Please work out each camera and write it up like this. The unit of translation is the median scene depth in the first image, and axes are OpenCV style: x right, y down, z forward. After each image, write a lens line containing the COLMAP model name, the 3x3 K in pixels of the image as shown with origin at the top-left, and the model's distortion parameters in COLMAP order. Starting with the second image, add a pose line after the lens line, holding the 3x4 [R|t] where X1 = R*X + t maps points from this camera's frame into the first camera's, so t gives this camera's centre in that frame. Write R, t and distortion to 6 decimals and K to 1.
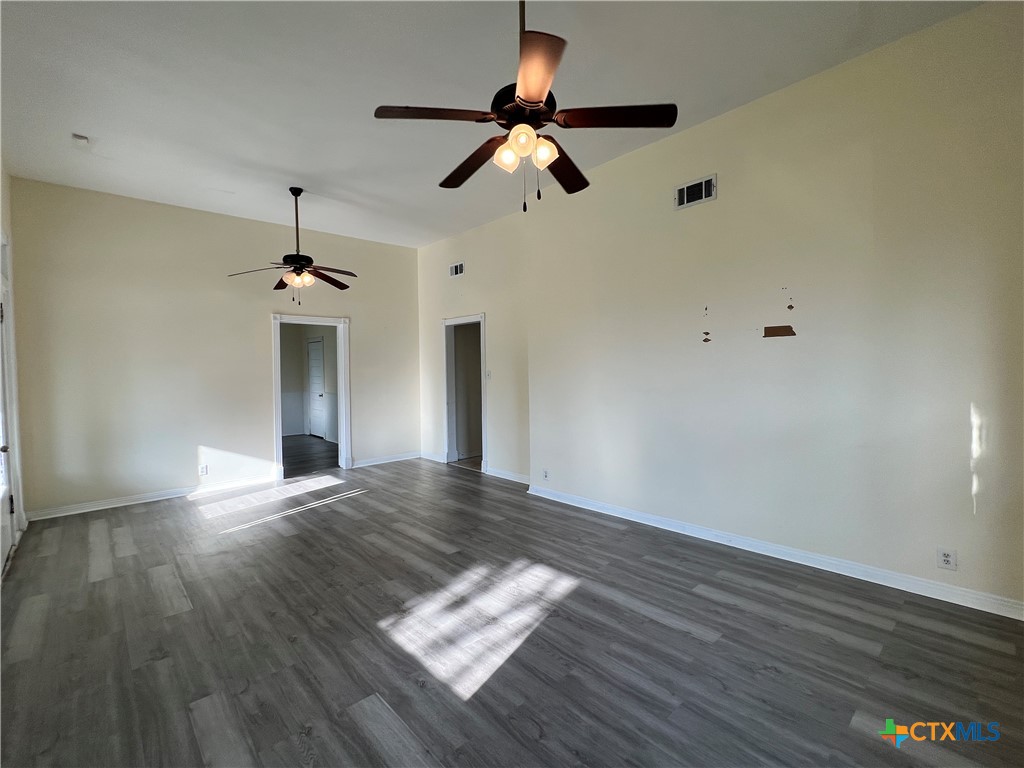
lens RADIAL K [[460.3, 0, 510.5], [0, 460.3, 383.6], [0, 0, 1]] dist [-0.003730, 0.000753]
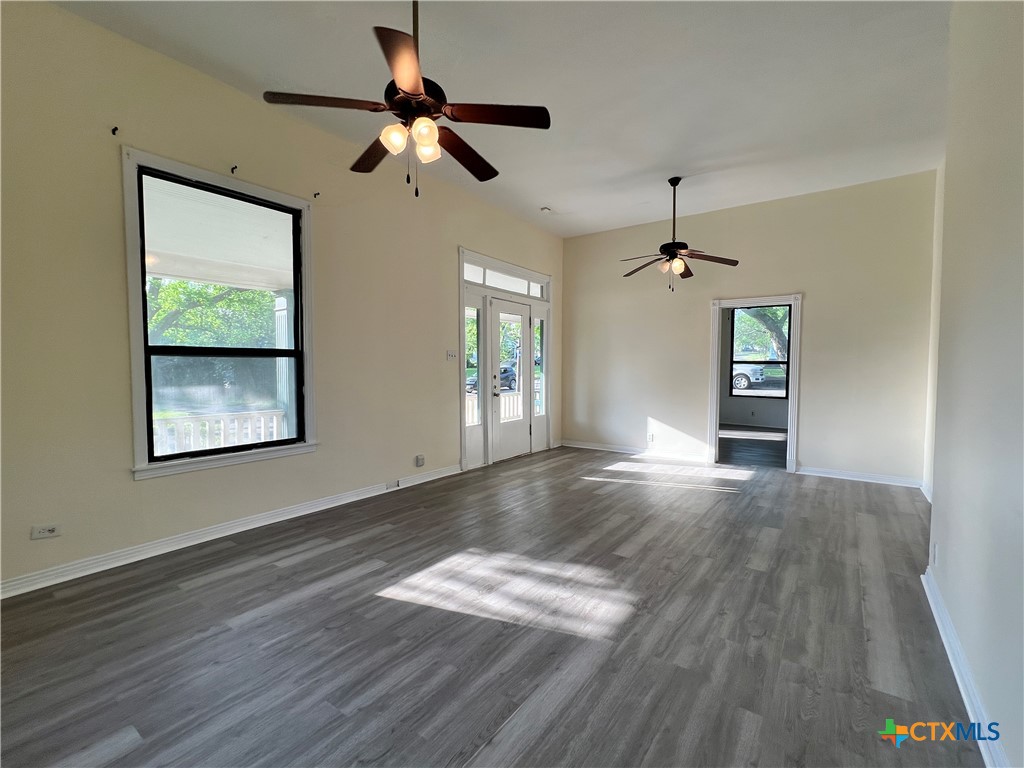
lens RADIAL K [[460.3, 0, 510.5], [0, 460.3, 383.6], [0, 0, 1]] dist [-0.003730, 0.000753]
pose [[0.198881, 0.057614, -0.978329, 0.690439], [-0.039107, 0.997942, 0.050819, -0.001511], [0.979243, 0.028153, 0.200725, 0.607553]]
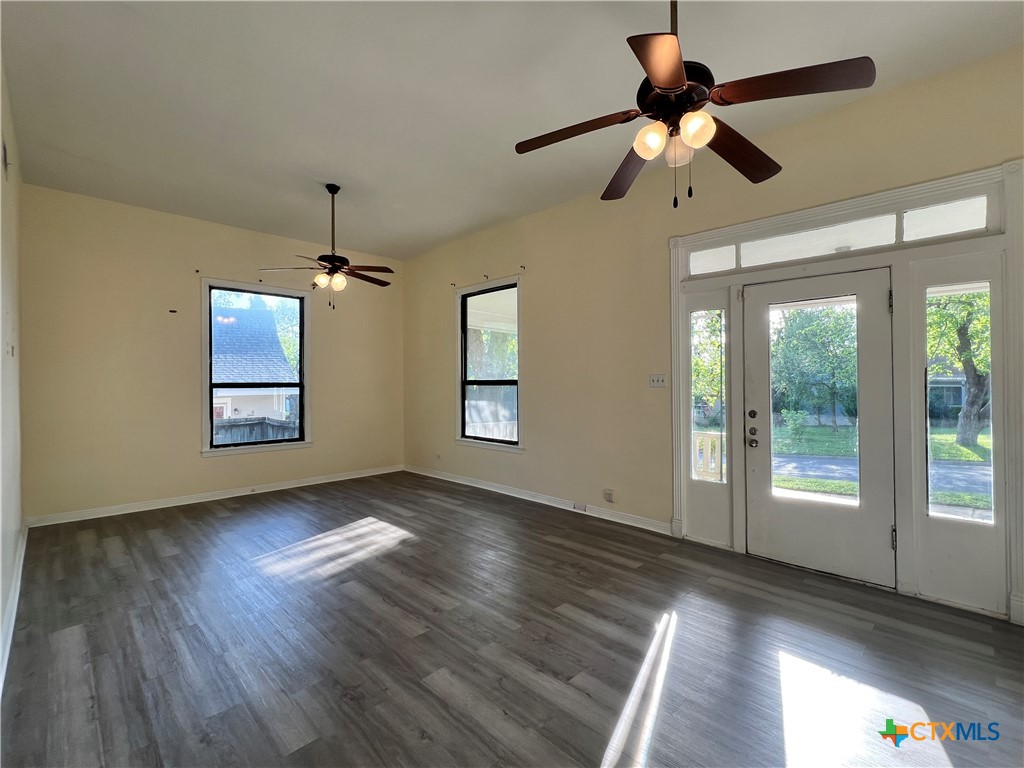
lens RADIAL K [[460.3, 0, 510.5], [0, 460.3, 383.6], [0, 0, 1]] dist [-0.003730, 0.000753]
pose [[-0.998993, 0.022378, -0.038893, -0.422099], [0.020813, 0.998975, 0.040187, -0.058182], [0.039753, 0.039337, -0.998435, 1.917409]]
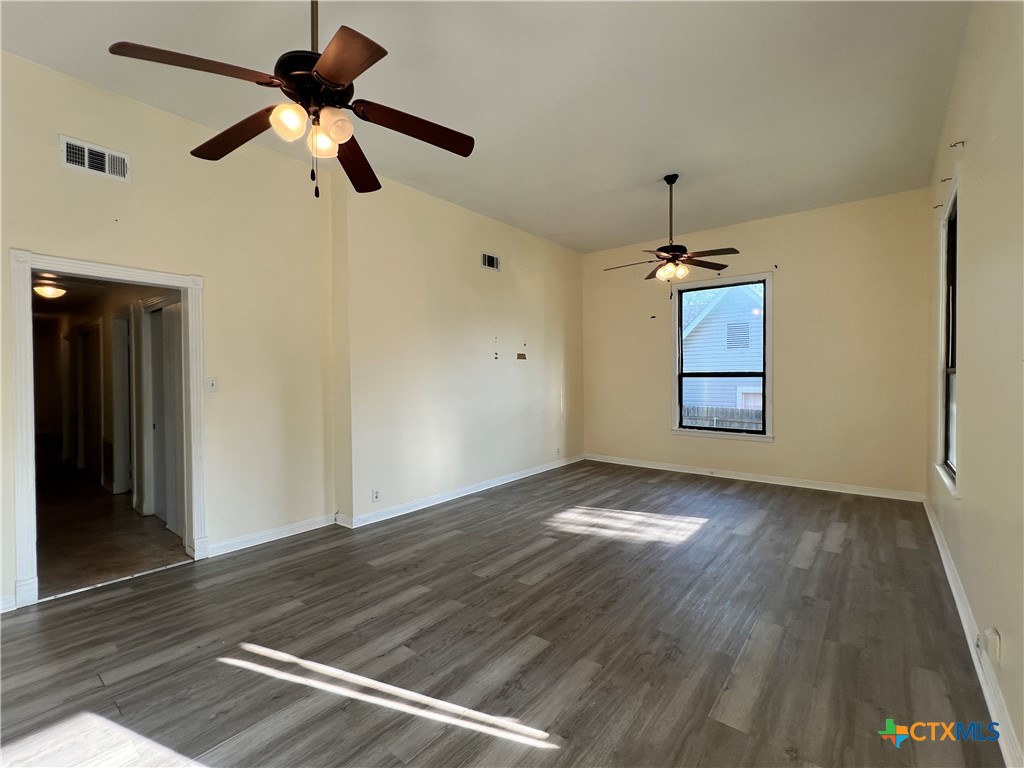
lens RADIAL K [[460.3, 0, 510.5], [0, 460.3, 383.6], [0, 0, 1]] dist [-0.003730, 0.000753]
pose [[-0.148269, 0.001622, 0.988946, -1.199030], [0.043504, 0.999041, 0.004883, -0.012493], [-0.987990, 0.043747, -0.148198, 1.253183]]
